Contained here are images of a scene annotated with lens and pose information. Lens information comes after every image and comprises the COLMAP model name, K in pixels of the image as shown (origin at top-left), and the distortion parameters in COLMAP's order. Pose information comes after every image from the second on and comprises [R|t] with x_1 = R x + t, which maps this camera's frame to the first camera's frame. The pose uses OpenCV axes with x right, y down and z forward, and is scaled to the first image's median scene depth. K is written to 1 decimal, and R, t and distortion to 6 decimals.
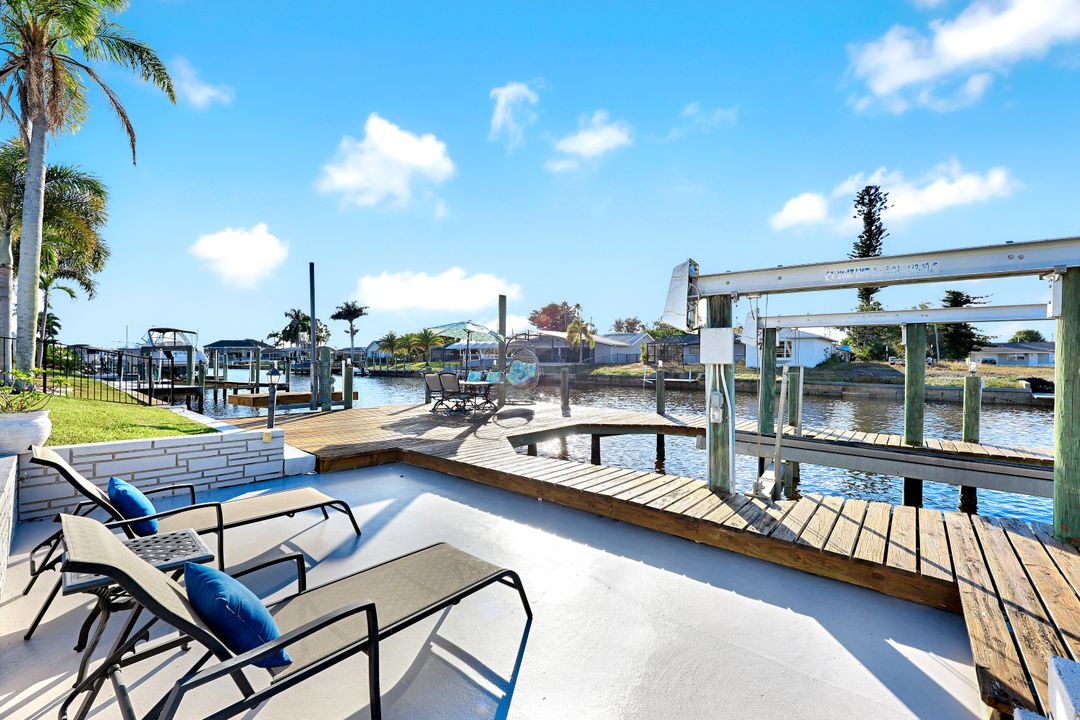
lens RADIAL K [[435.2, 0, 536.2], [0, 435.2, 361.1], [0, 0, 1]] dist [0.001814, -0.000062]
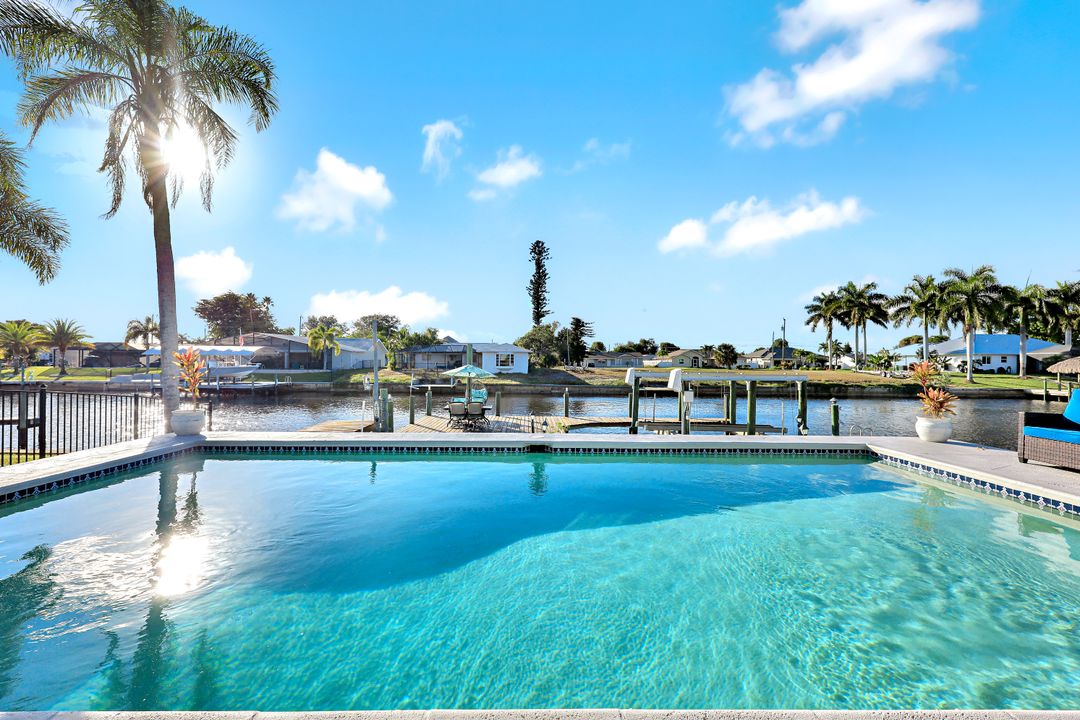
lens RADIAL K [[434.9, 0, 540.0], [0, 434.9, 360.0], [0, 0, 1]] dist [0.001770, 0.000082]
pose [[0.741412, 0.002333, 0.671046, -0.159130], [-0.005484, 0.999982, 0.002582, -0.018776], [-0.671028, -0.005594, 0.741411, -0.041492]]
